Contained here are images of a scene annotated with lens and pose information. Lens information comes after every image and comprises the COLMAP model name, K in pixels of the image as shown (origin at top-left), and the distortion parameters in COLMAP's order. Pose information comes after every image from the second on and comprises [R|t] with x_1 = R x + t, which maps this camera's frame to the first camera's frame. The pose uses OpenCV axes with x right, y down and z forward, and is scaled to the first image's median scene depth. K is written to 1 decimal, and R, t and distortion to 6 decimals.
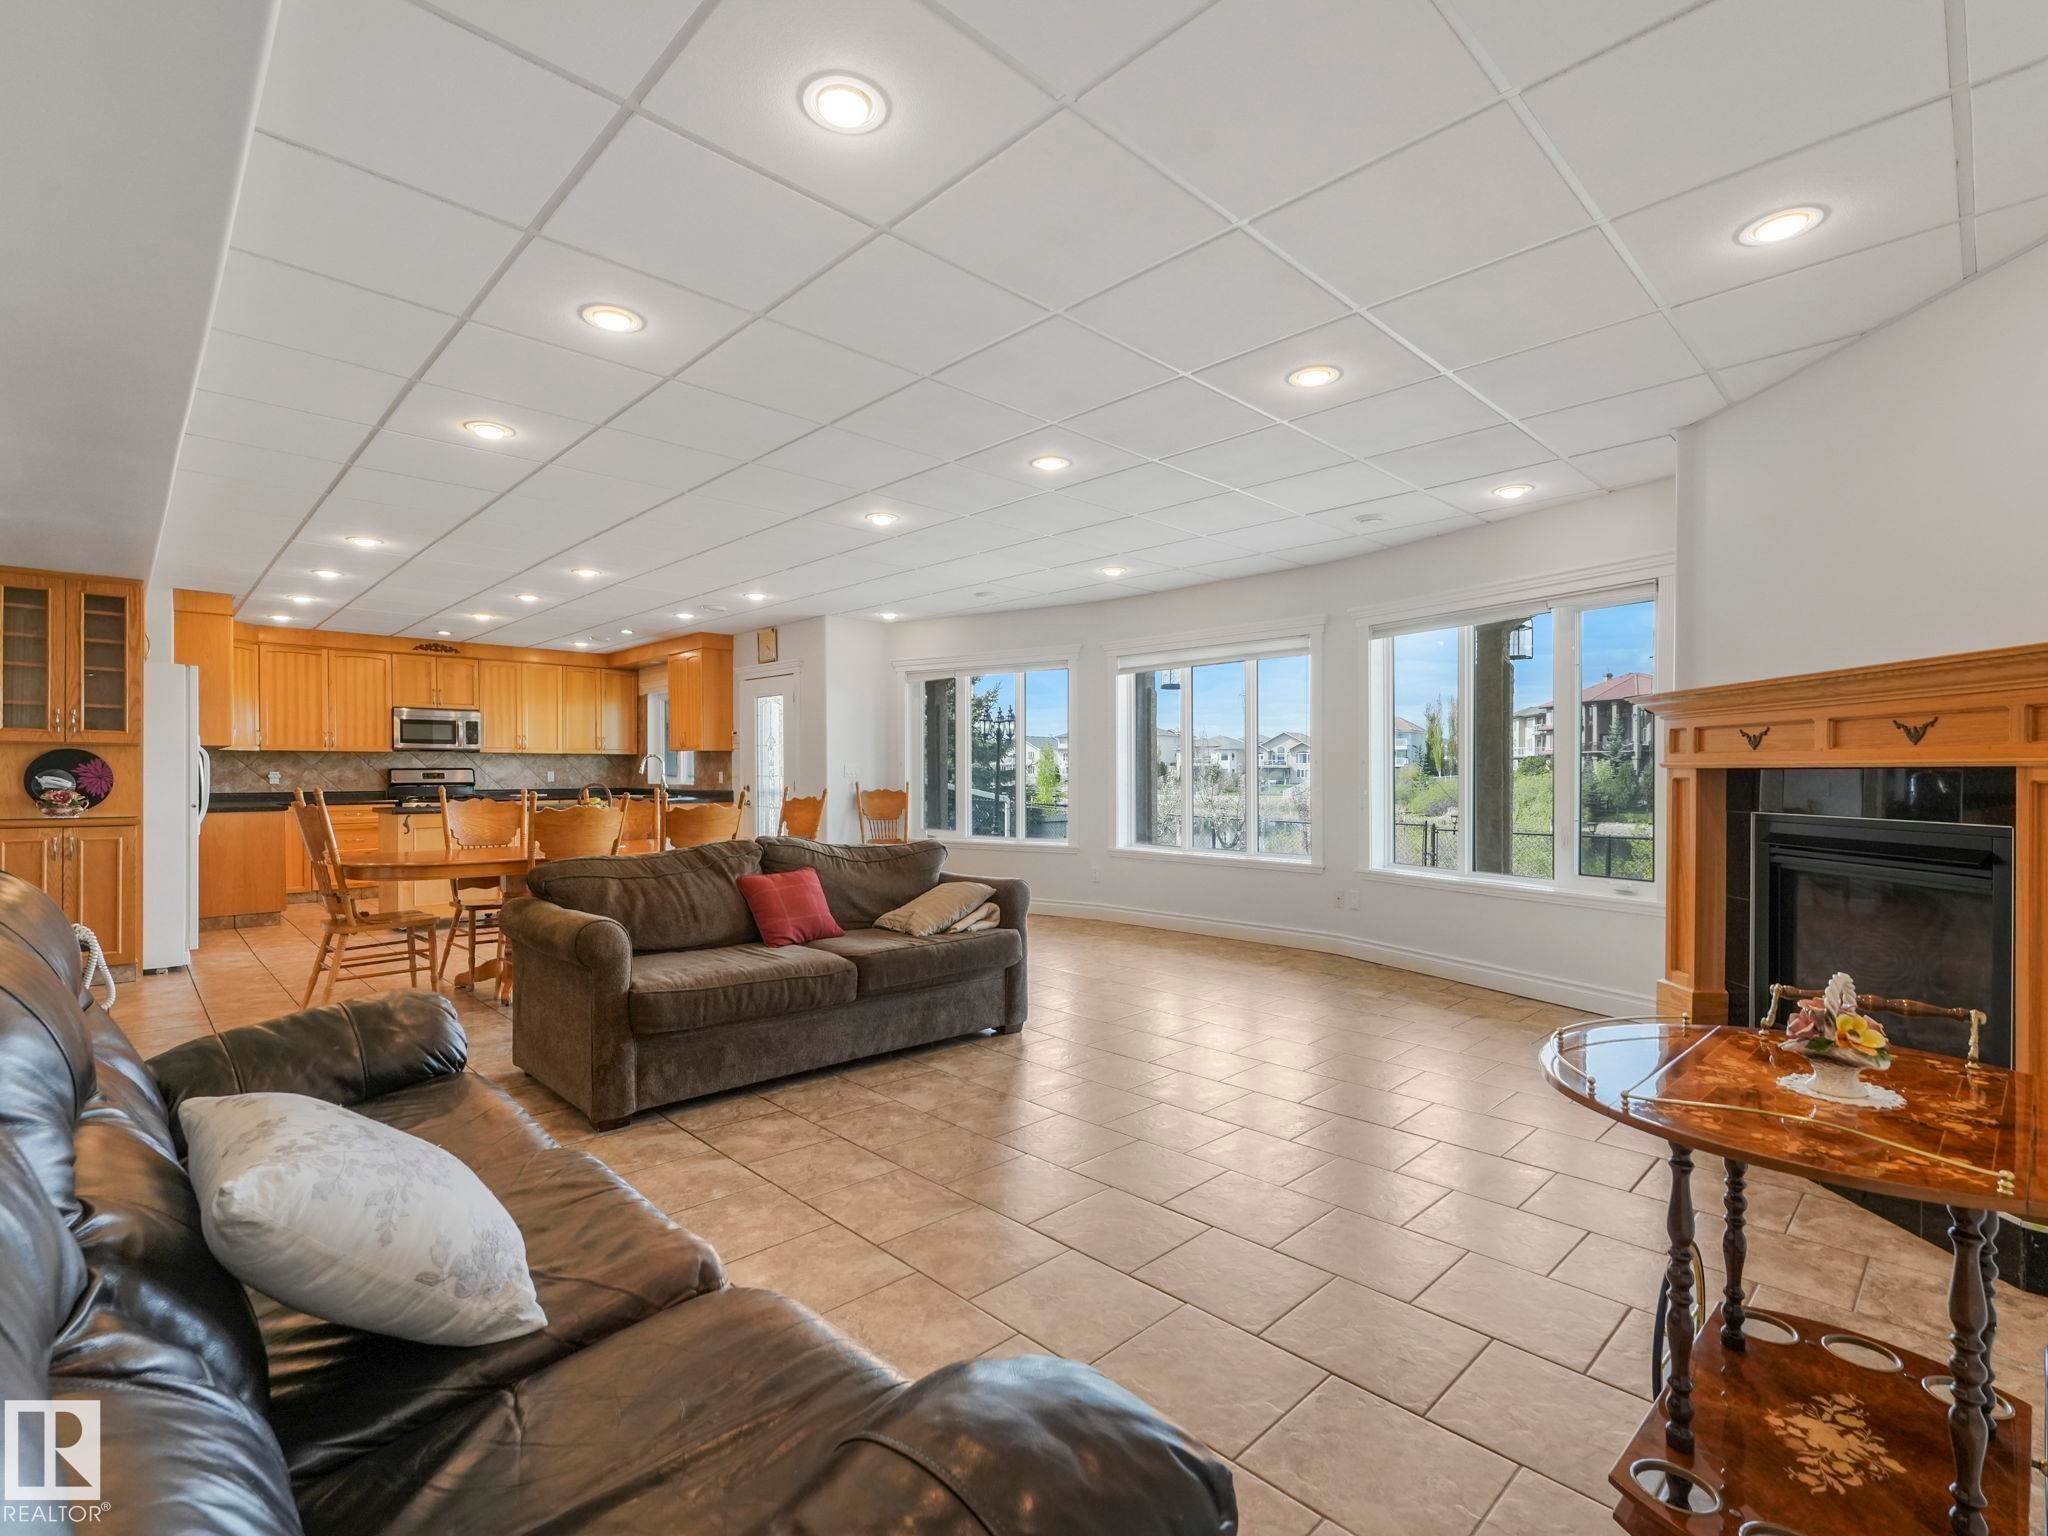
lens RADIAL K [[936.1, 0, 1009.6], [0, 936.1, 792.3], [0, 0, 1]] dist [0.007727, 0.001694]
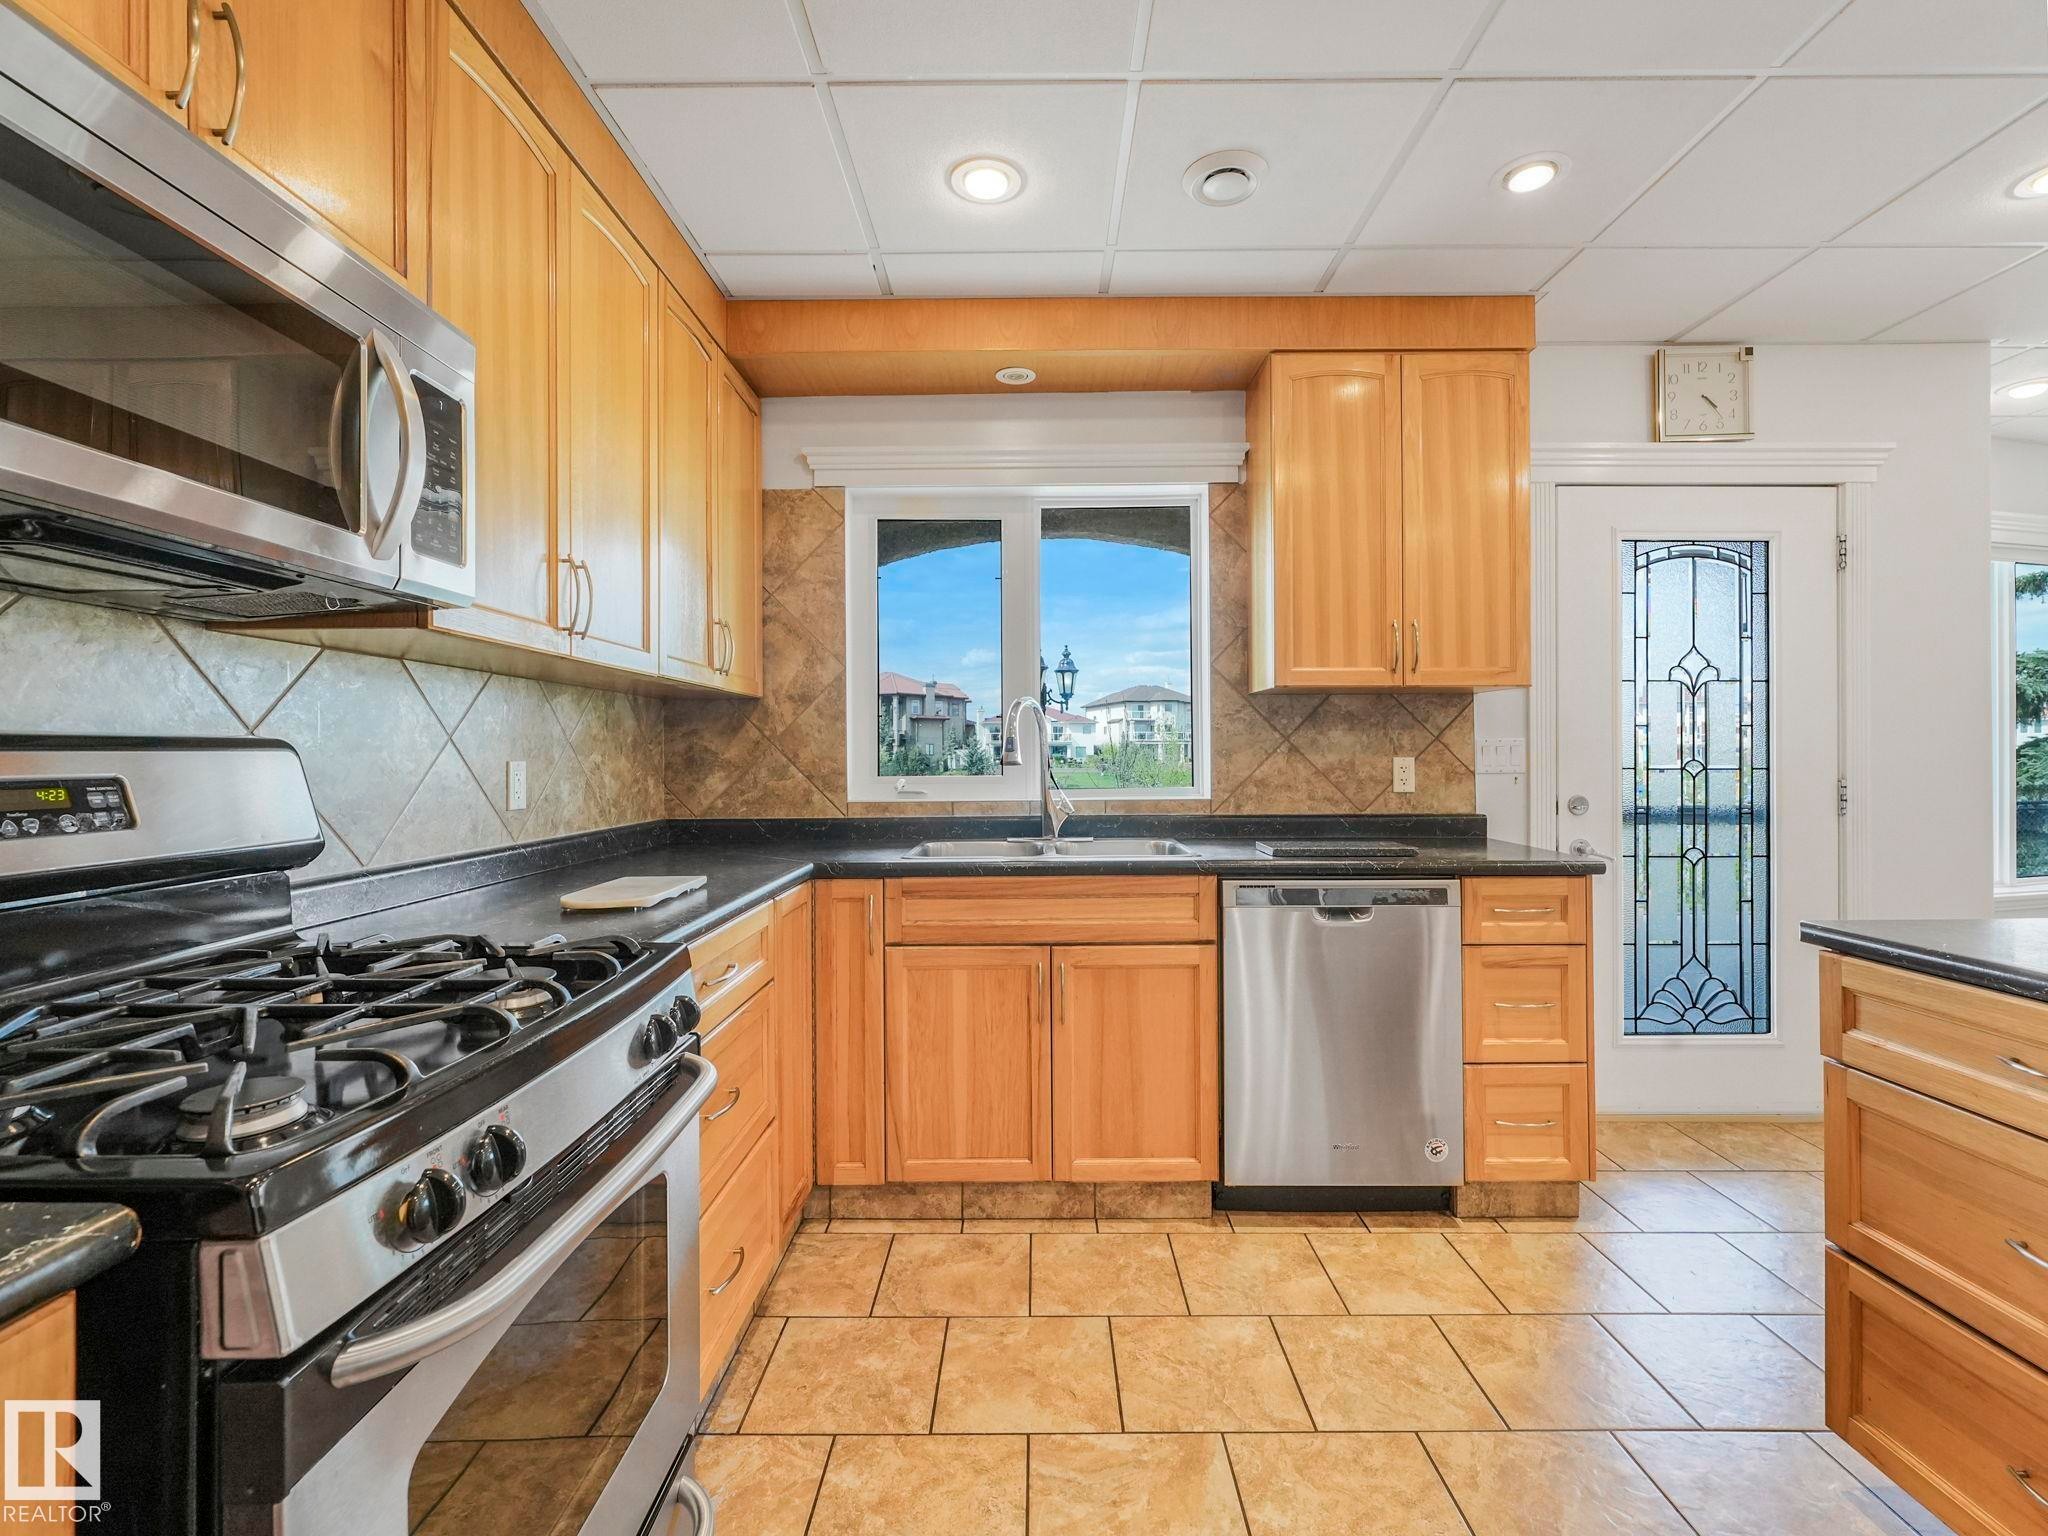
lens RADIAL K [[936.1, 0, 1034.1], [0, 936.1, 748.3], [0, 0, 1]] dist [0.007727, 0.001694]
pose [[0.664451, 0.001738, 0.747330, -0.644976], [0.021905, 0.999522, -0.021800, -0.020138], [-0.747011, 0.030855, 0.664095, 0.889032]]
